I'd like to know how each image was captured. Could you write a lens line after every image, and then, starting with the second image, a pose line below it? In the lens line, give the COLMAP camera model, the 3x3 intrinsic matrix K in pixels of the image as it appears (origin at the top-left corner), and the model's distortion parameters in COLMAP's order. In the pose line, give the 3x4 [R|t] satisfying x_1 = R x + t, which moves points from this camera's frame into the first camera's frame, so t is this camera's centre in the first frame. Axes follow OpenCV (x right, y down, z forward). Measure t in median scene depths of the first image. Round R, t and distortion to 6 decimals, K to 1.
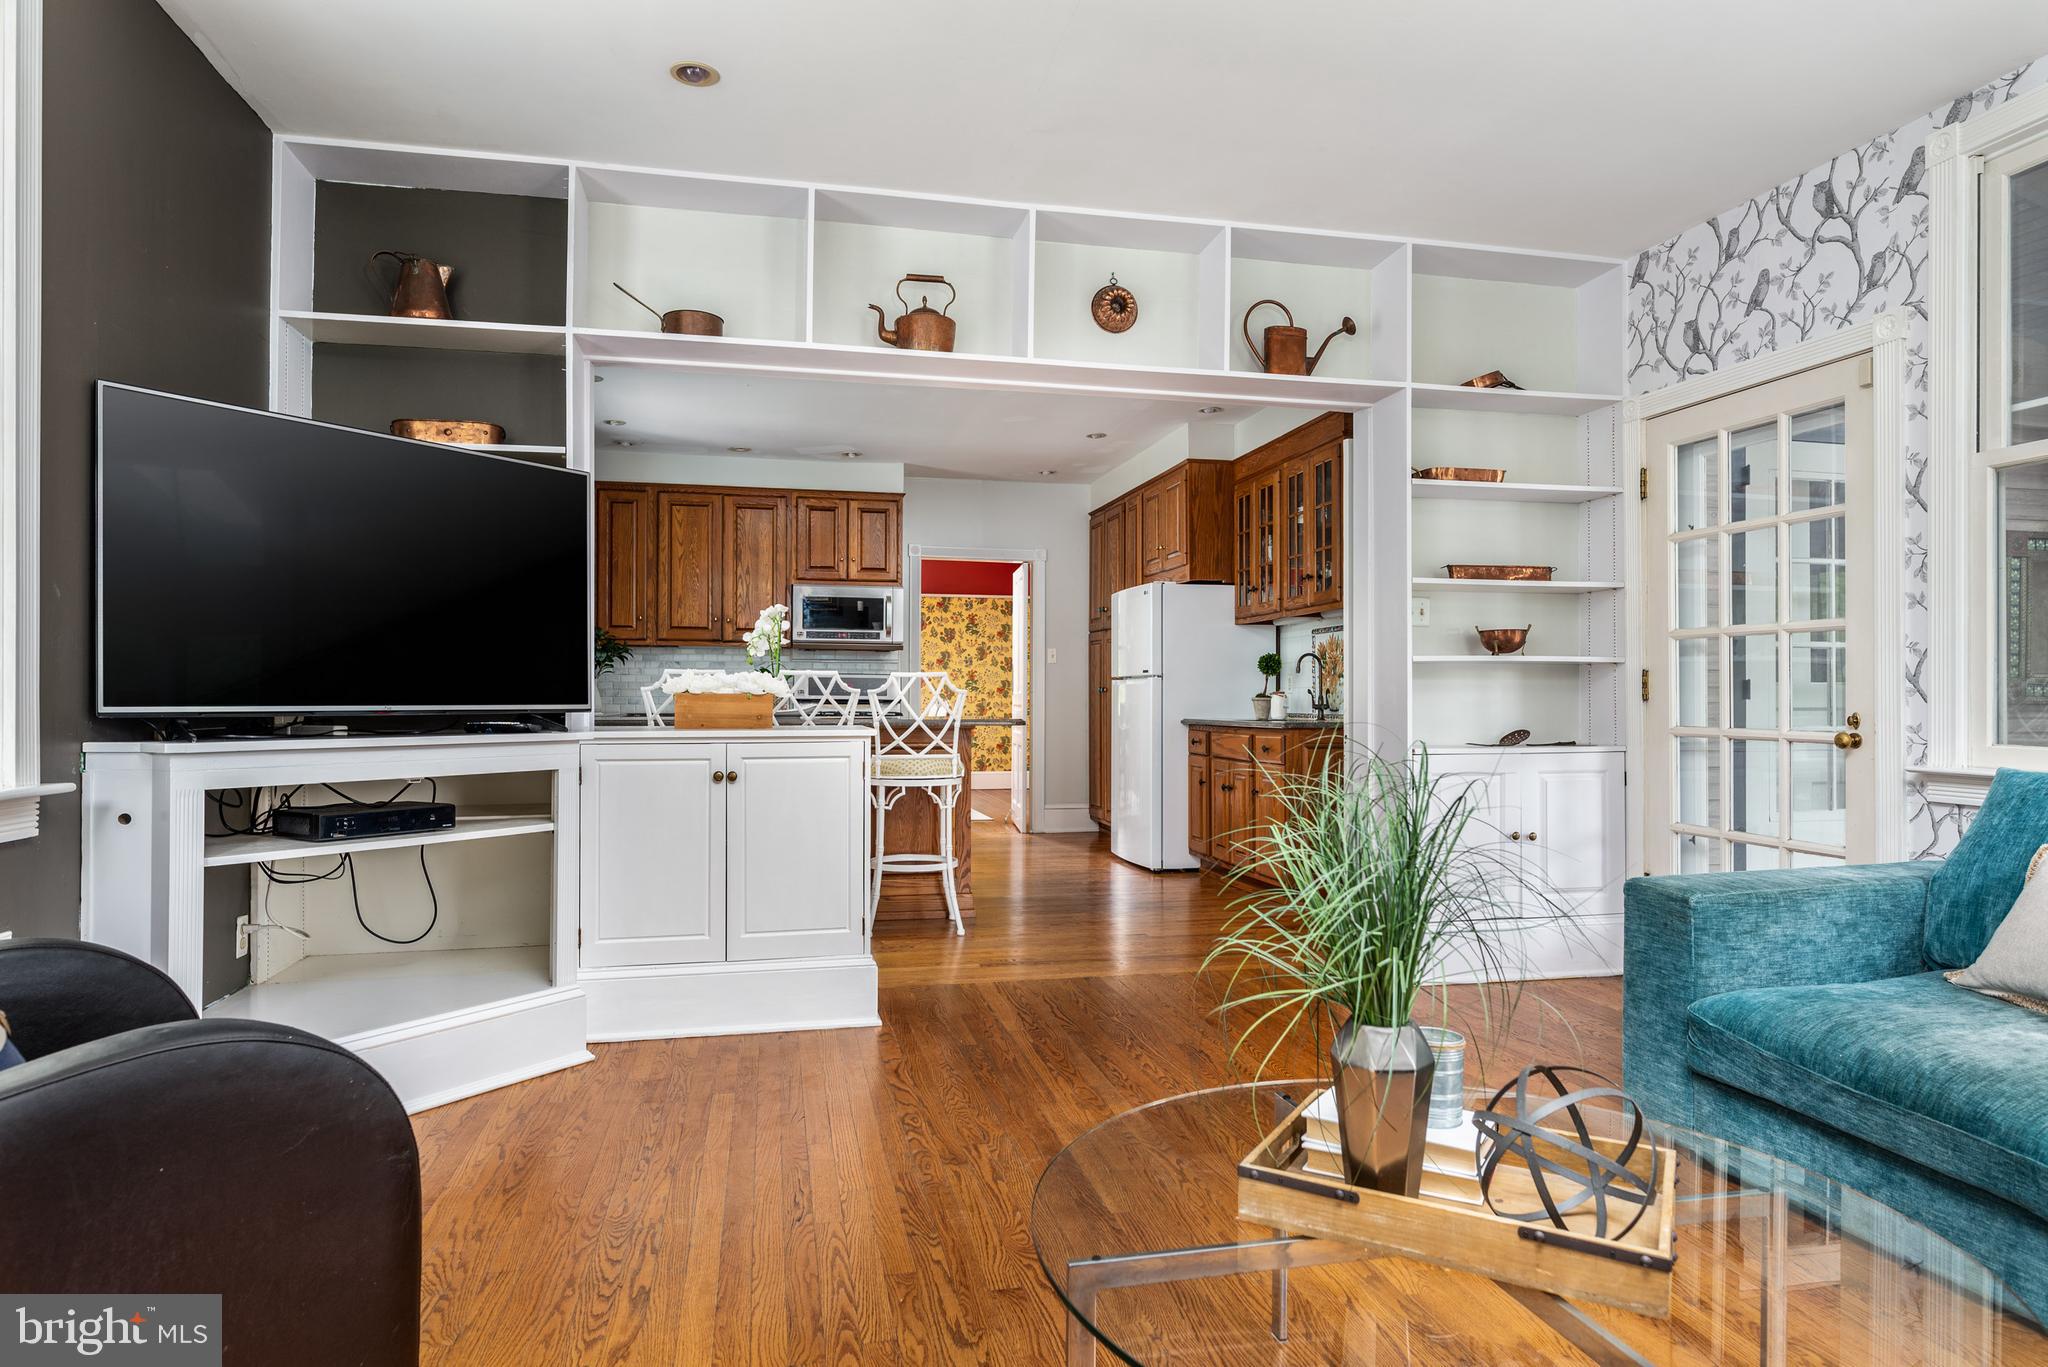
lens RADIAL K [[1183.5, 0, 1011.1], [0, 1183.5, 690.1], [0, 0, 1]] dist [-0.005270, -0.002105]
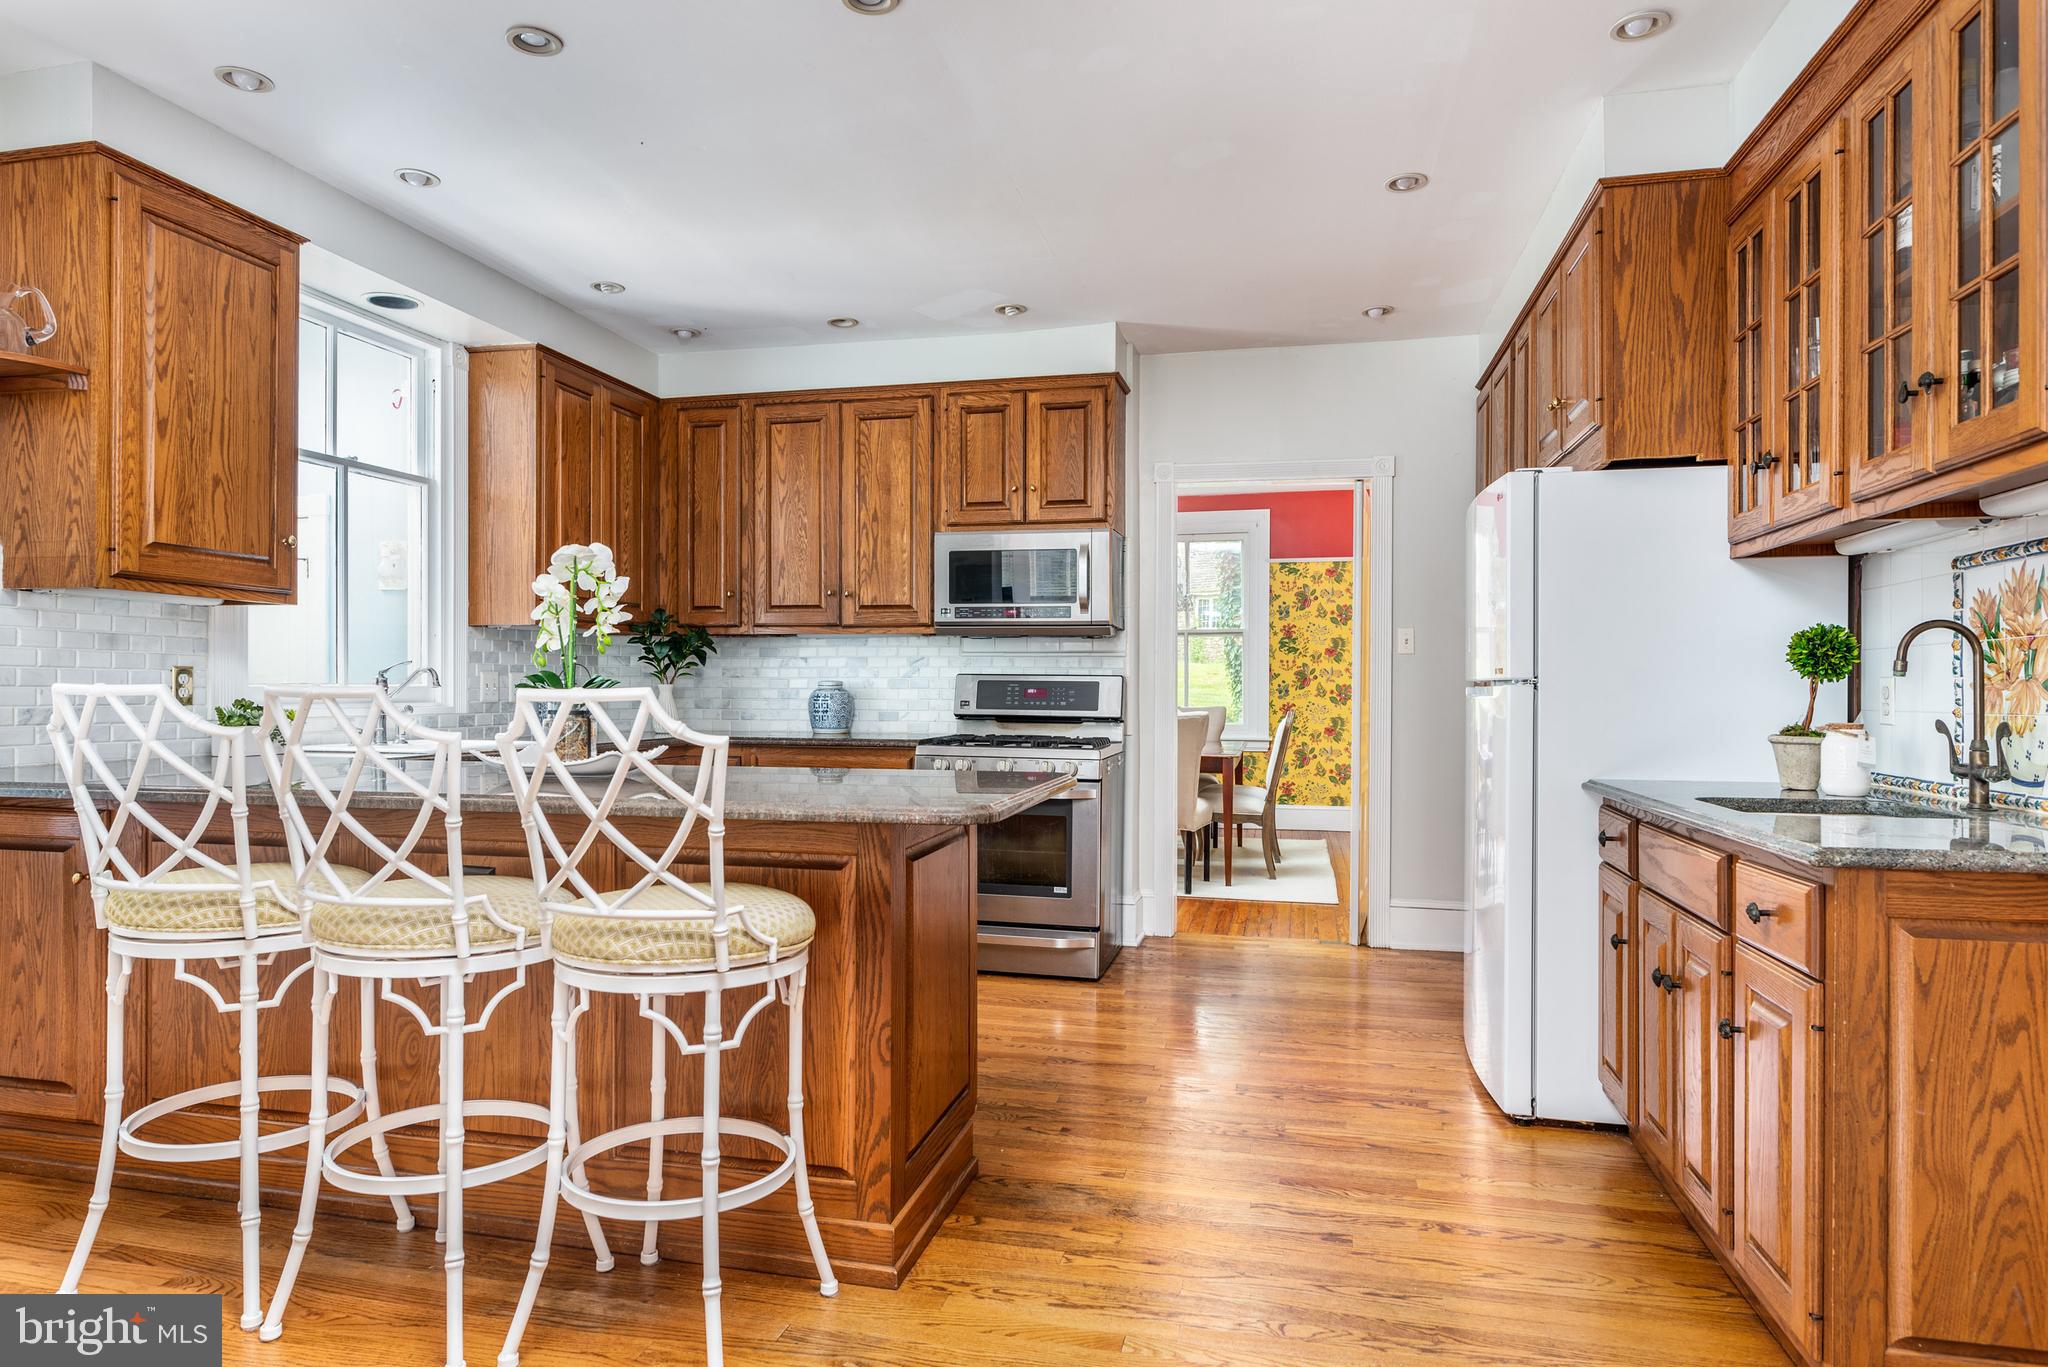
lens RADIAL K [[1183.5, 0, 1011.1], [0, 1183.5, 690.1], [0, 0, 1]] dist [-0.005270, -0.002105]
pose [[0.904111, 0.001535, -0.427295, 0.122140], [0.001694, 0.999973, 0.007176, -0.010612], [0.427294, -0.007212, 0.904084, 0.452427]]
